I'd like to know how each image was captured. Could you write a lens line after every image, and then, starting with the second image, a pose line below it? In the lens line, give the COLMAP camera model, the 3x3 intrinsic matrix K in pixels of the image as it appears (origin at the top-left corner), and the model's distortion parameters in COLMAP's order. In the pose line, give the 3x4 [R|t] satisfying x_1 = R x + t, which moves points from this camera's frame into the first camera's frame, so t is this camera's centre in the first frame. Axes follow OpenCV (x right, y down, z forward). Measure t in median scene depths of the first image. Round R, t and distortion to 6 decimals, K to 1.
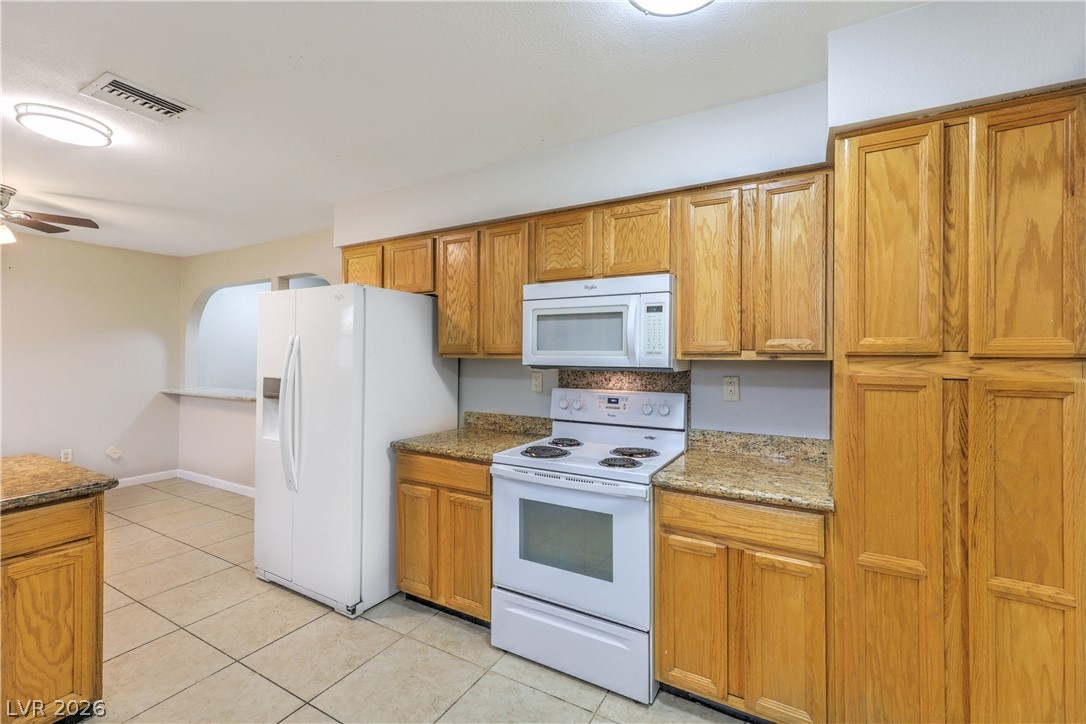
lens RADIAL K [[471.2, 0, 541.9], [0, 471.2, 351.9], [0, 0, 1]] dist [0.000581, 0.000023]
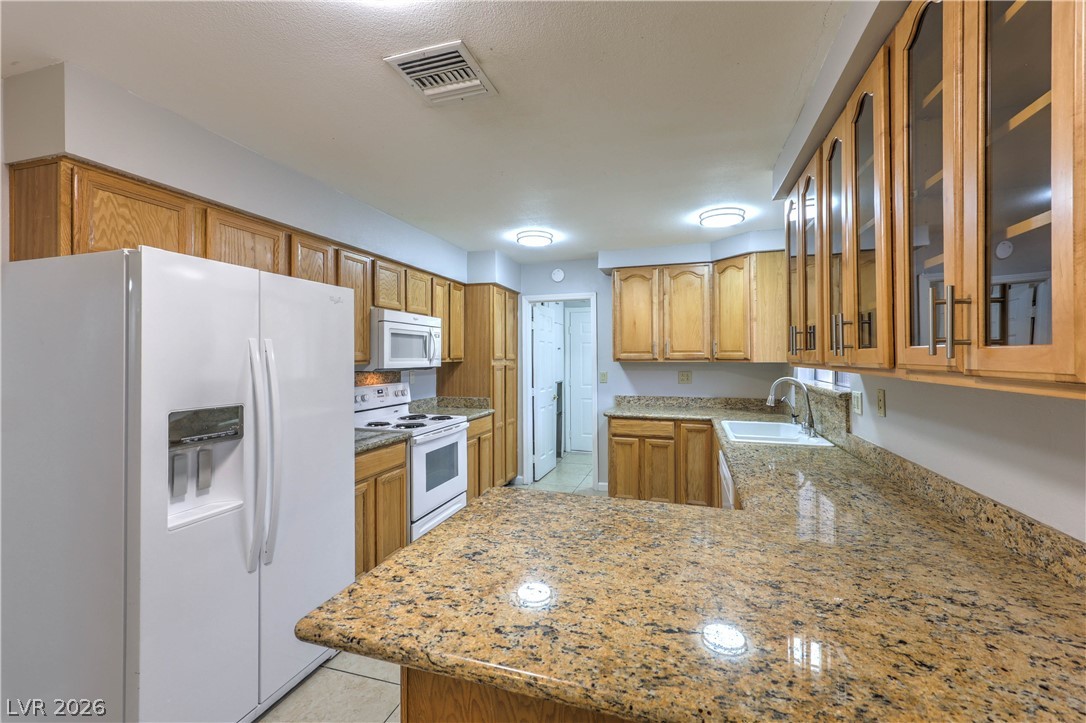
lens RADIAL K [[441.5, 0, 544.3], [0, 441.5, 358.2], [0, 0, 1]] dist [-0.000222, -0.000062]
pose [[-0.205545, -0.005355, 0.978633, -1.419216], [-0.000402, 0.999985, 0.005387, -0.009223], [-0.978648, 0.000714, -0.205544, 0.845254]]
